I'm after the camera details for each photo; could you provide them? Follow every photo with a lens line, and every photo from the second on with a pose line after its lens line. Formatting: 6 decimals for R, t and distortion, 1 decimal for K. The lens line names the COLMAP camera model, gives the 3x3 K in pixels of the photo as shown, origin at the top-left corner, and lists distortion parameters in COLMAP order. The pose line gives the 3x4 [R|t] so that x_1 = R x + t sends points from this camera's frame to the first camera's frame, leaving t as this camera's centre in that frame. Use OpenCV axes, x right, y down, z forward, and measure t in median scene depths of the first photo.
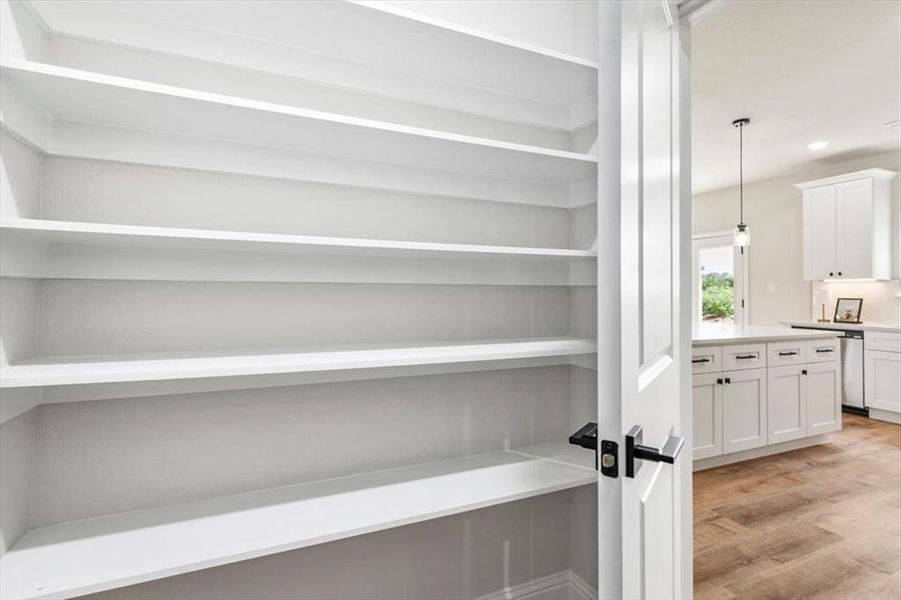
lens RADIAL K [[397.5, 0, 451.5], [0, 397.5, 284.5], [0, 0, 1]] dist [0.001870, 0.000087]
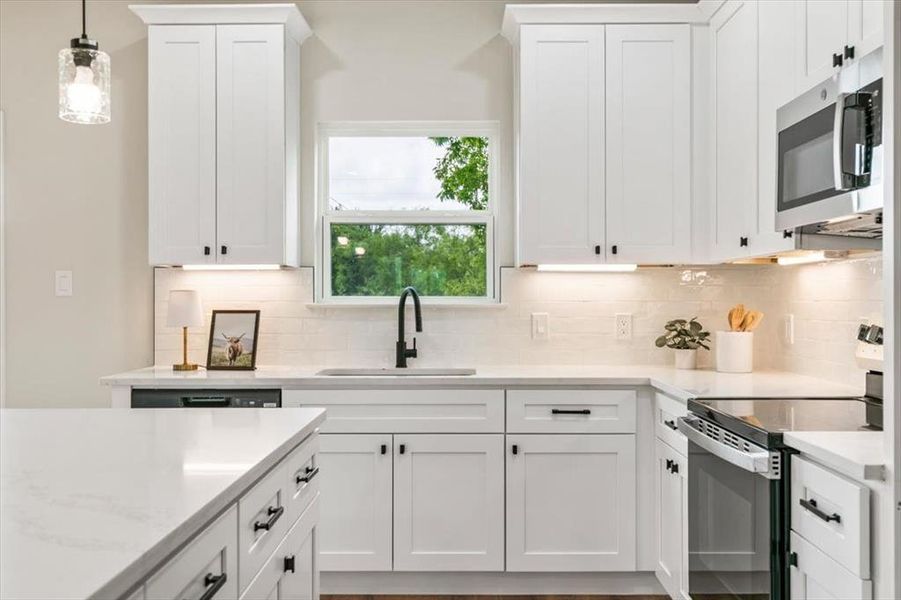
lens RADIAL K [[883.9, 0, 454.1], [0, 883.9, 299.6], [0, 0, 1]] dist [0.002439, -0.000081]
pose [[0.370567, -0.001987, 0.928804, 0.222671], [-0.015019, 0.999854, 0.008131, 0.012674], [-0.928684, -0.016963, 0.370483, 0.442054]]
